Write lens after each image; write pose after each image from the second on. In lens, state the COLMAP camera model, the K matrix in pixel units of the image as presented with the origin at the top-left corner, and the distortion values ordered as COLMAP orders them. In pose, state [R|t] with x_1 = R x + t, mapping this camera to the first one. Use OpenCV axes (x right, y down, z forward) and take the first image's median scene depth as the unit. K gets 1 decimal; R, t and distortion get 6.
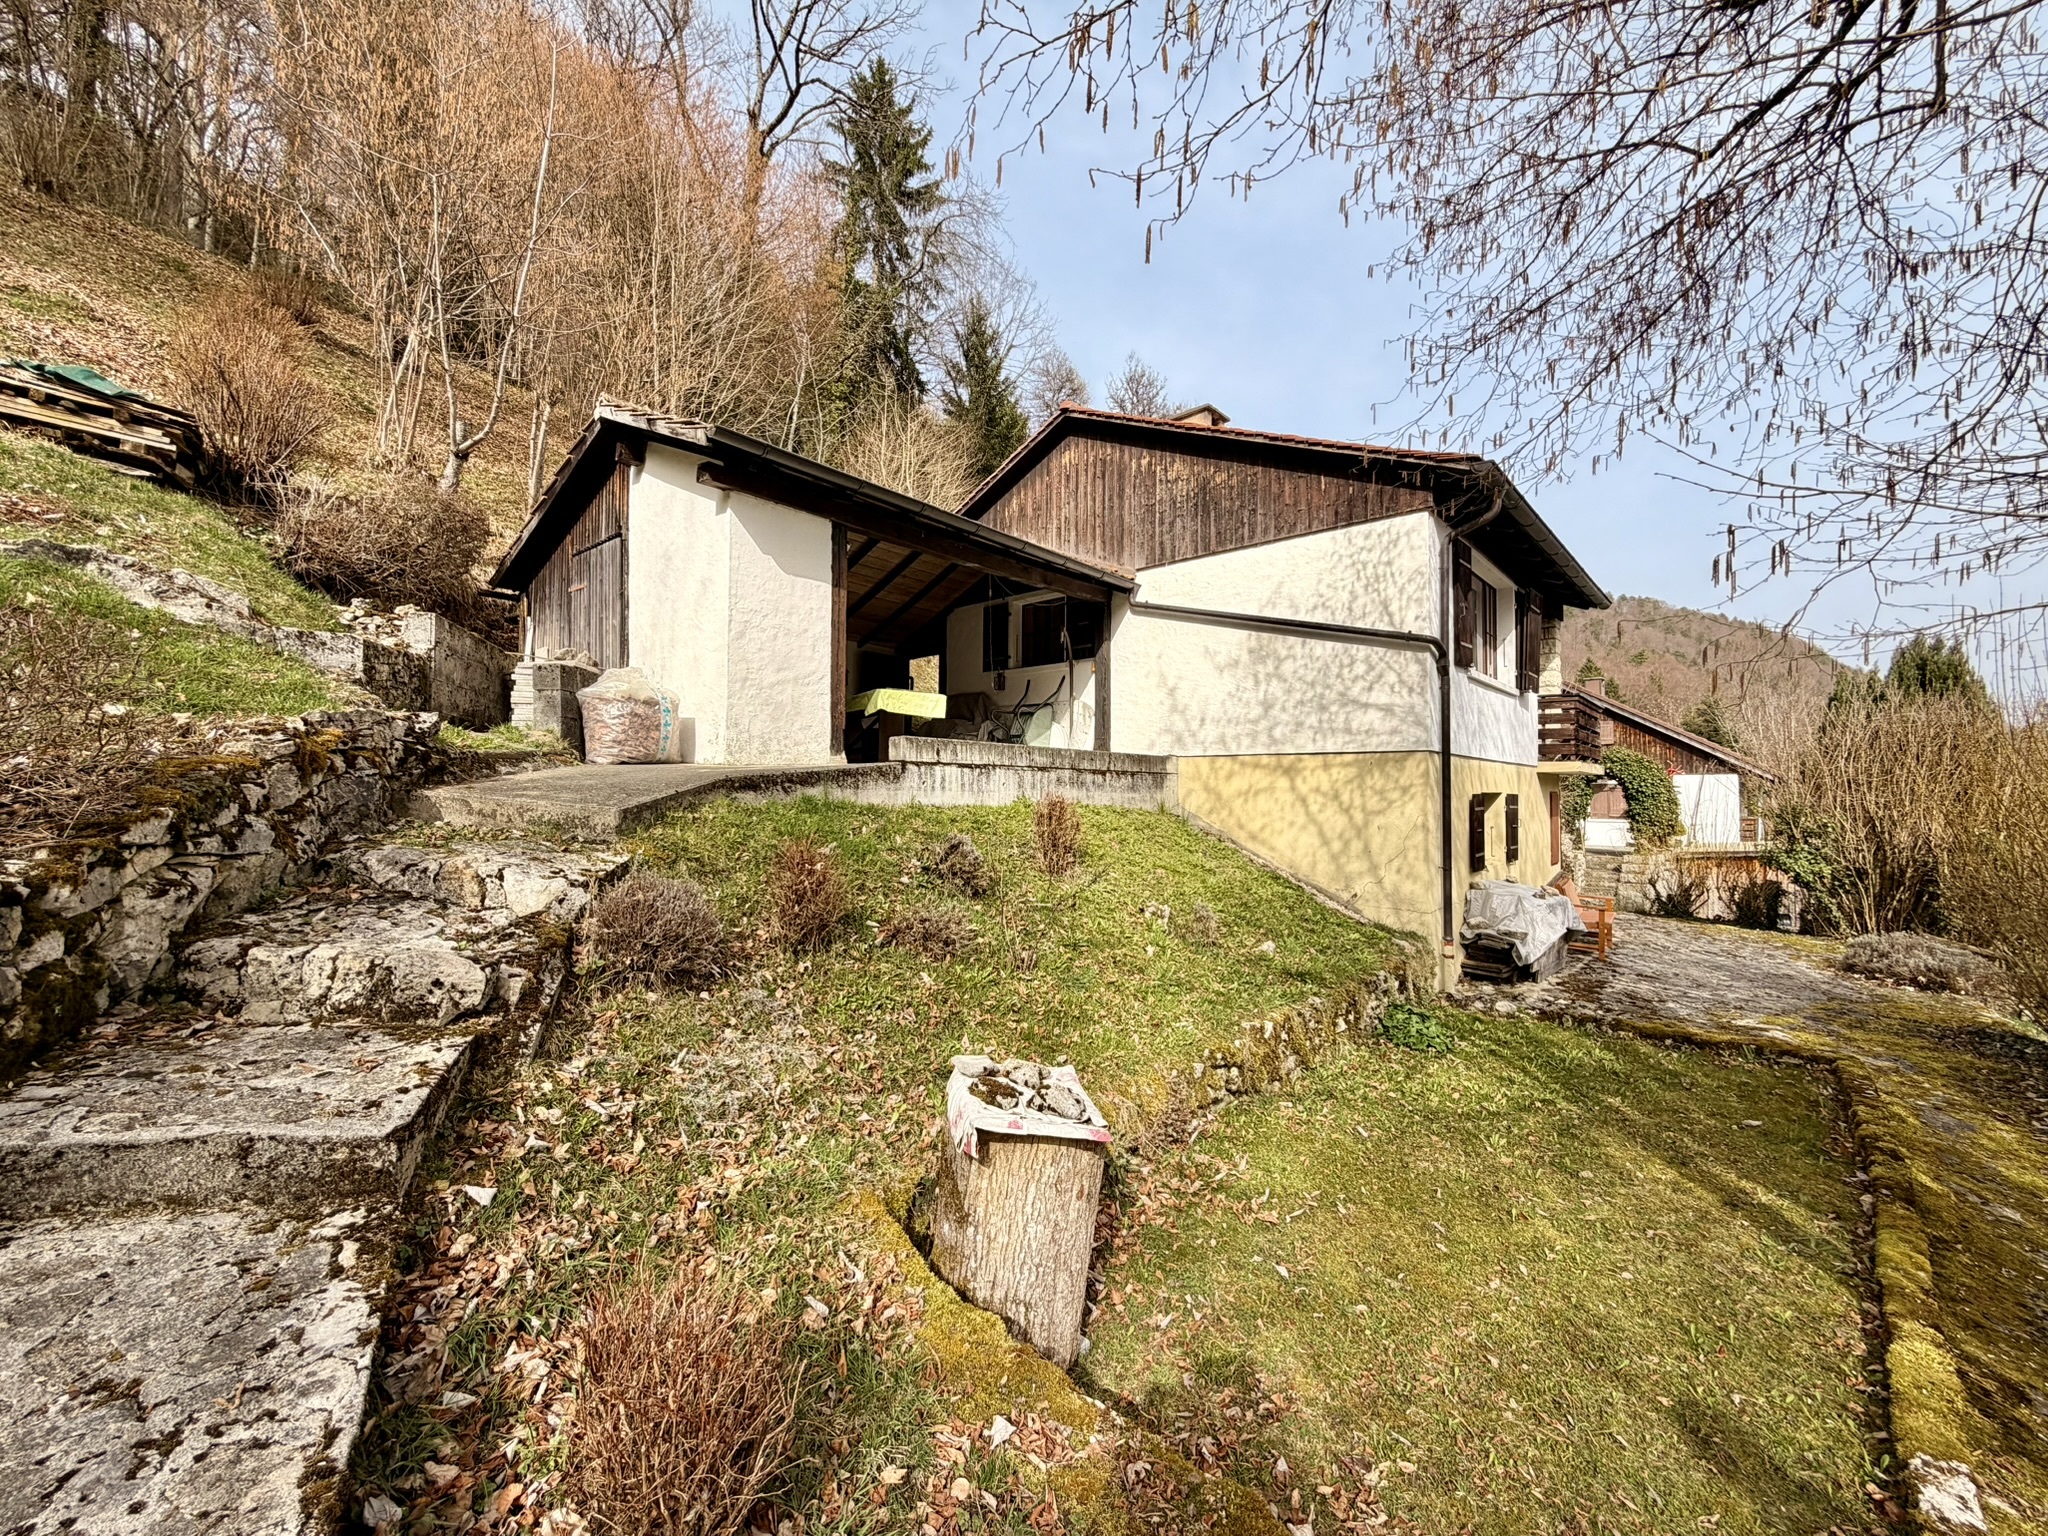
lens RADIAL K [[810.9, 0, 1015.6], [0, 810.9, 768.1], [0, 0, 1]] dist [-0.000869, 0.000287]
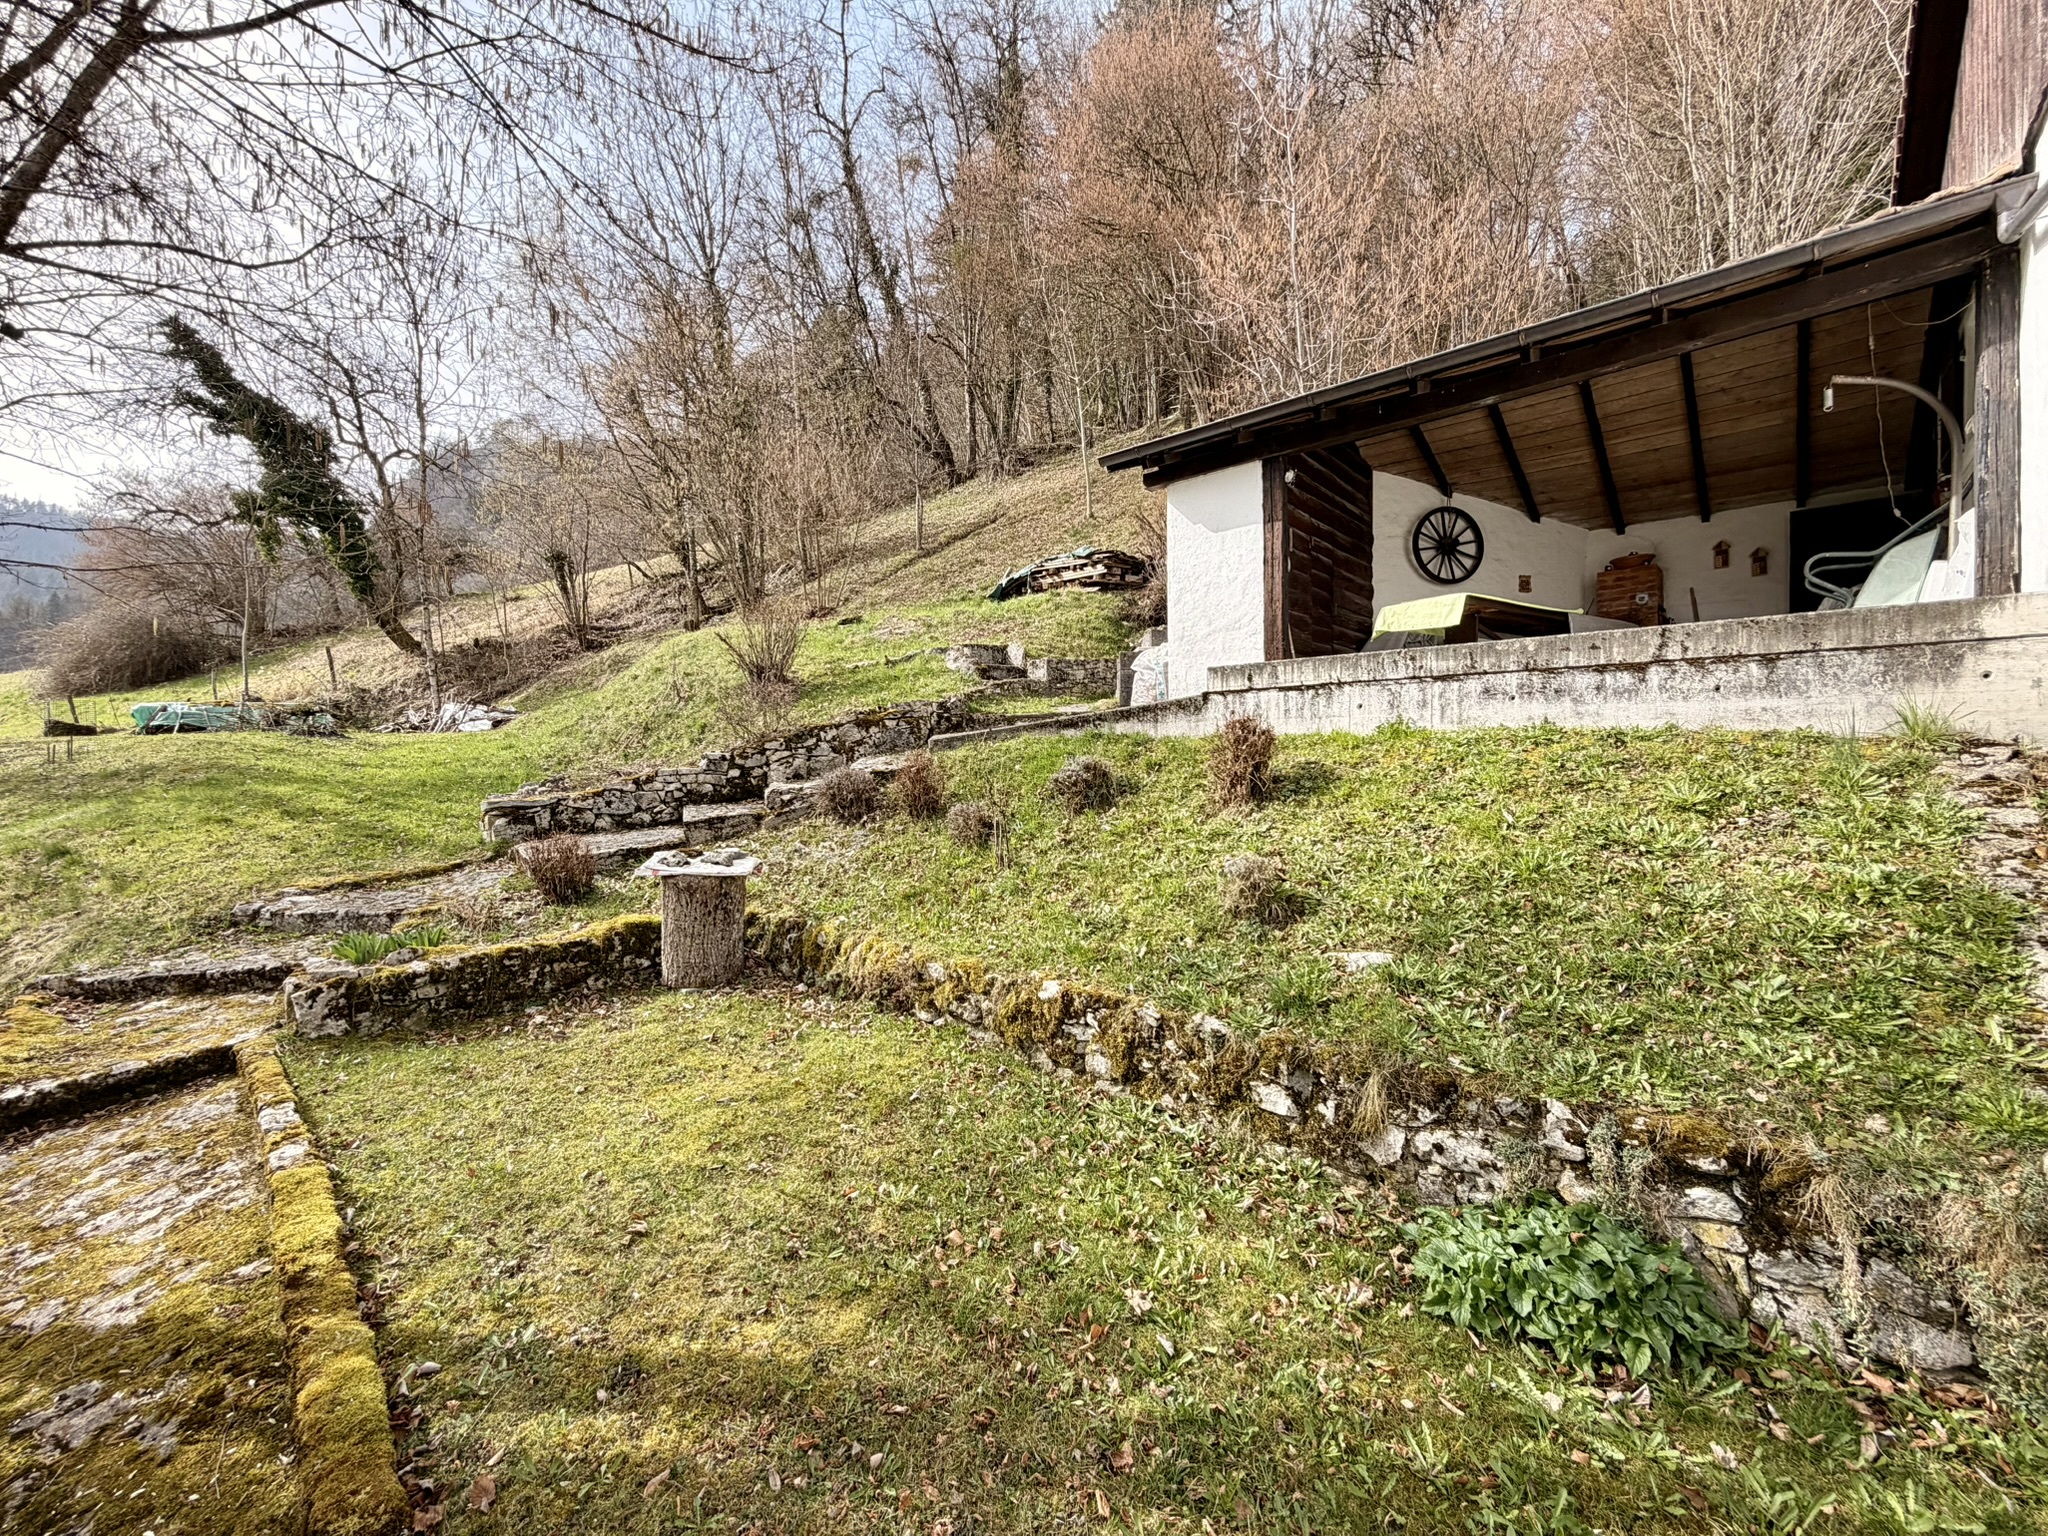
lens RADIAL K [[810.9, 0, 1015.6], [0, 810.9, 768.1], [0, 0, 1]] dist [-0.000869, 0.000287]
pose [[-0.007208, -0.013824, -0.999878, 0.643013], [0.024350, 0.999606, -0.013995, 0.069567], [0.999678, -0.024448, -0.006868, 0.575611]]
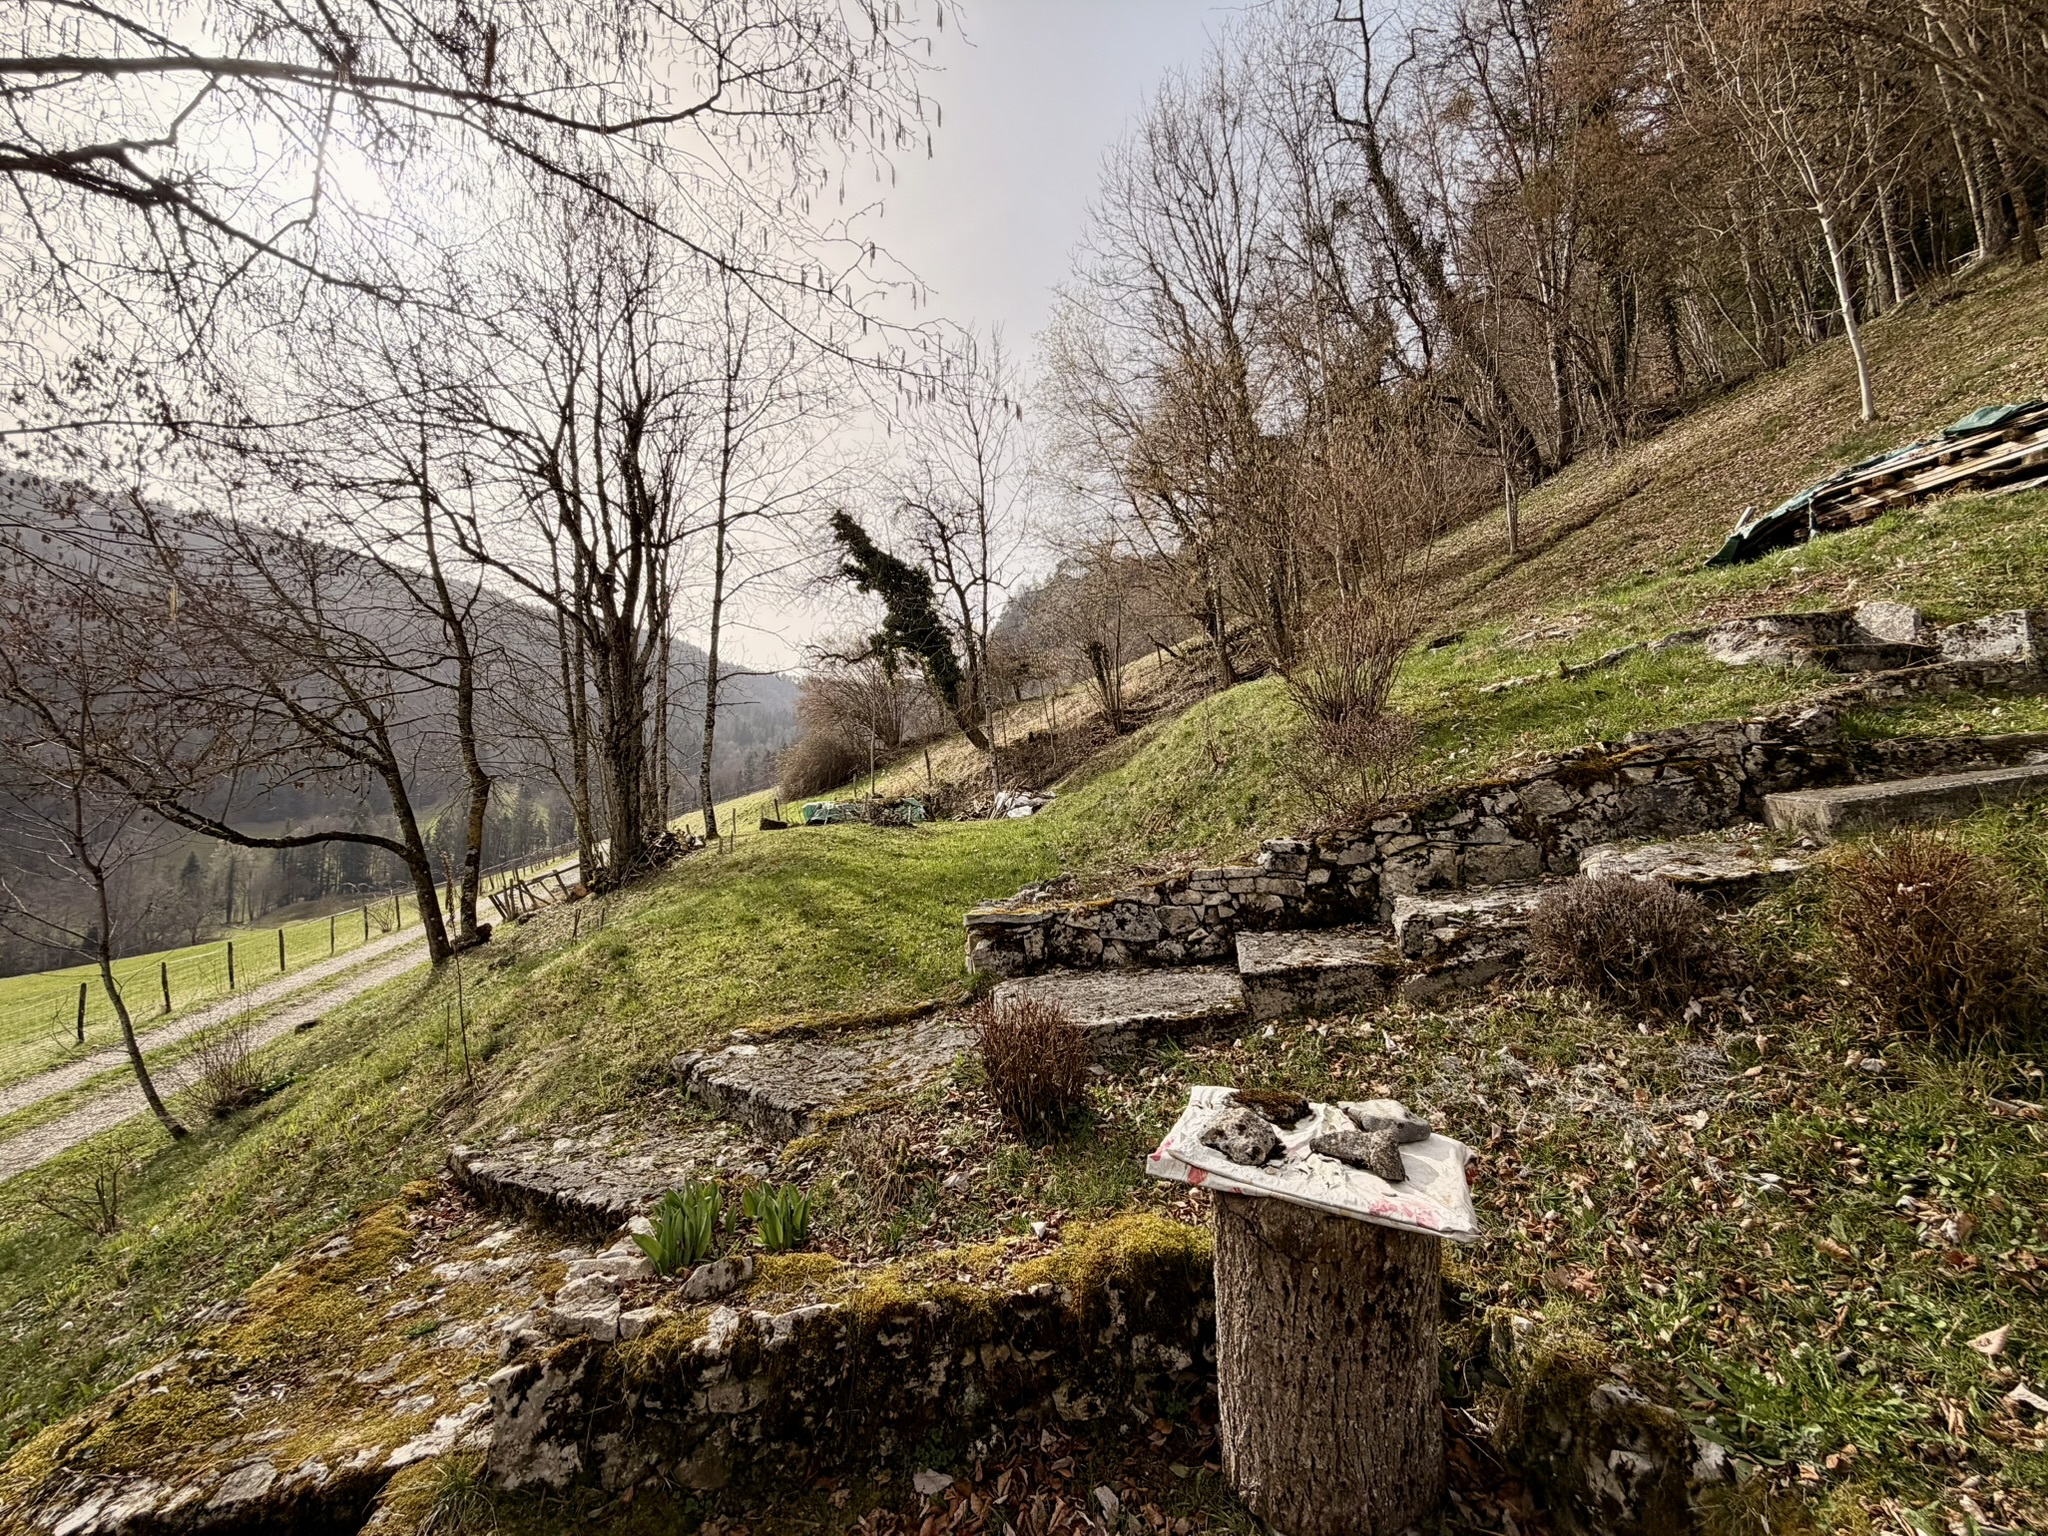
lens RADIAL K [[810.9, 0, 1015.6], [0, 810.9, 768.1], [0, 0, 1]] dist [-0.000869, 0.000287]
pose [[-0.592599, -0.089857, -0.800470, 0.255968], [0.018736, 0.991952, -0.125222, 0.046653], [0.805280, -0.089204, -0.586146, 0.400882]]
